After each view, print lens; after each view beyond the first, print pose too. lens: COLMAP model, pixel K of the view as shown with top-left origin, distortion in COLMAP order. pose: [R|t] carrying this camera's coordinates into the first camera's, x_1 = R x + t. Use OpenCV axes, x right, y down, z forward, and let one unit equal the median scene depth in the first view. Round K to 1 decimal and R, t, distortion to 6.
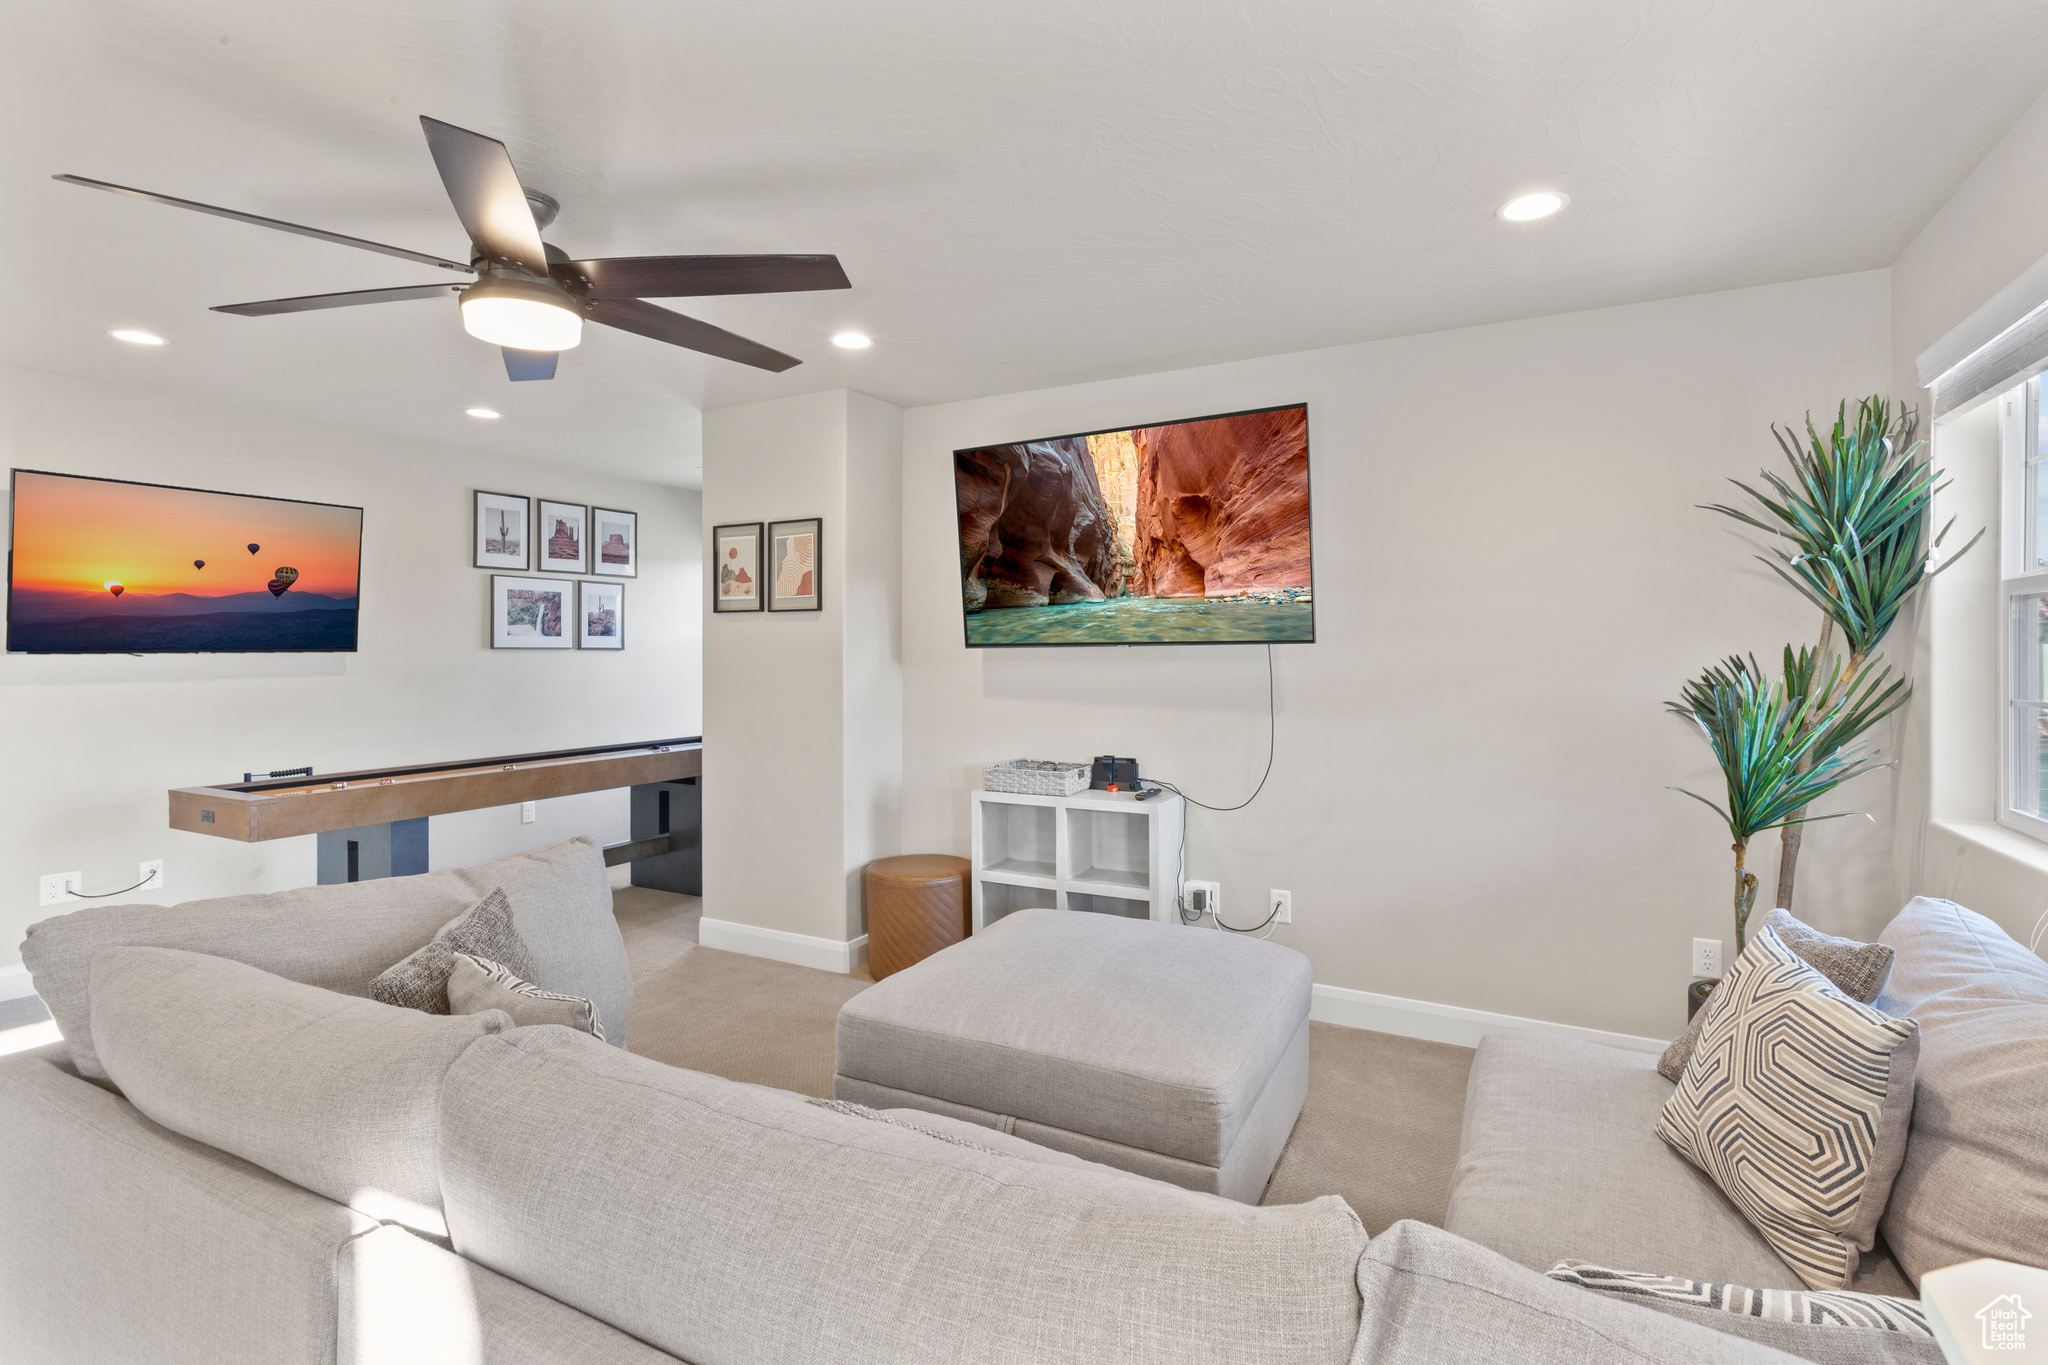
lens RADIAL K [[995.2, 0, 1018.1], [0, 995.2, 622.1], [0, 0, 1]] dist [0.004199, -0.001665]
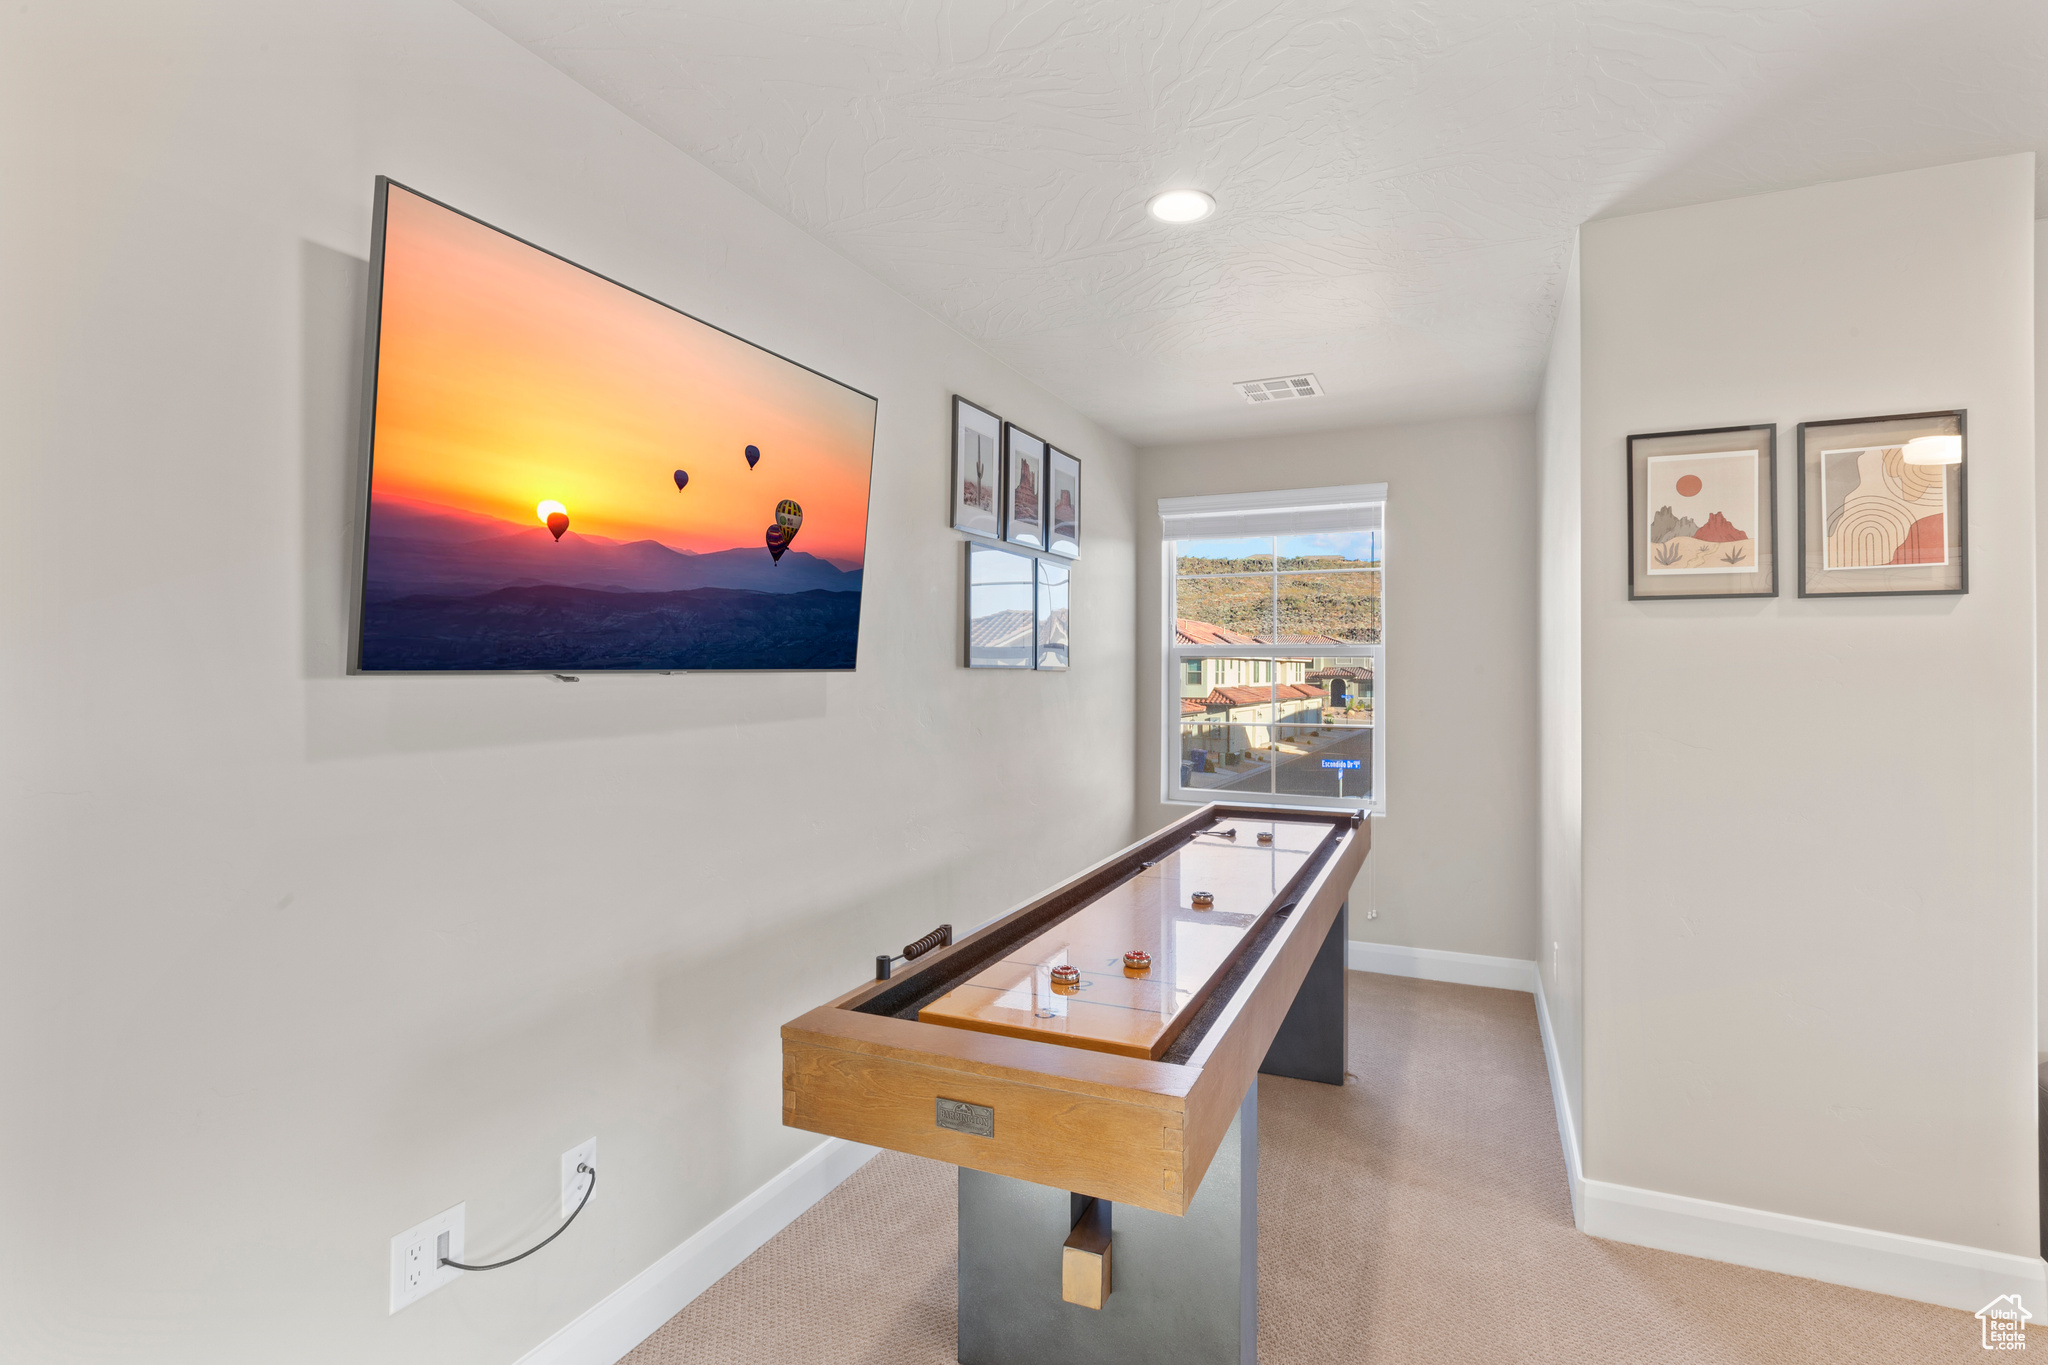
lens RADIAL K [[995.2, 0, 1040.3], [0, 995.2, 643.5], [0, 0, 1]] dist [0.004199, -0.001665]
pose [[0.995838, 0.005131, 0.090995, -0.748244], [-0.004888, 0.999984, -0.002887, 0.018229], [-0.091009, 0.002430, 0.995847, 0.573087]]
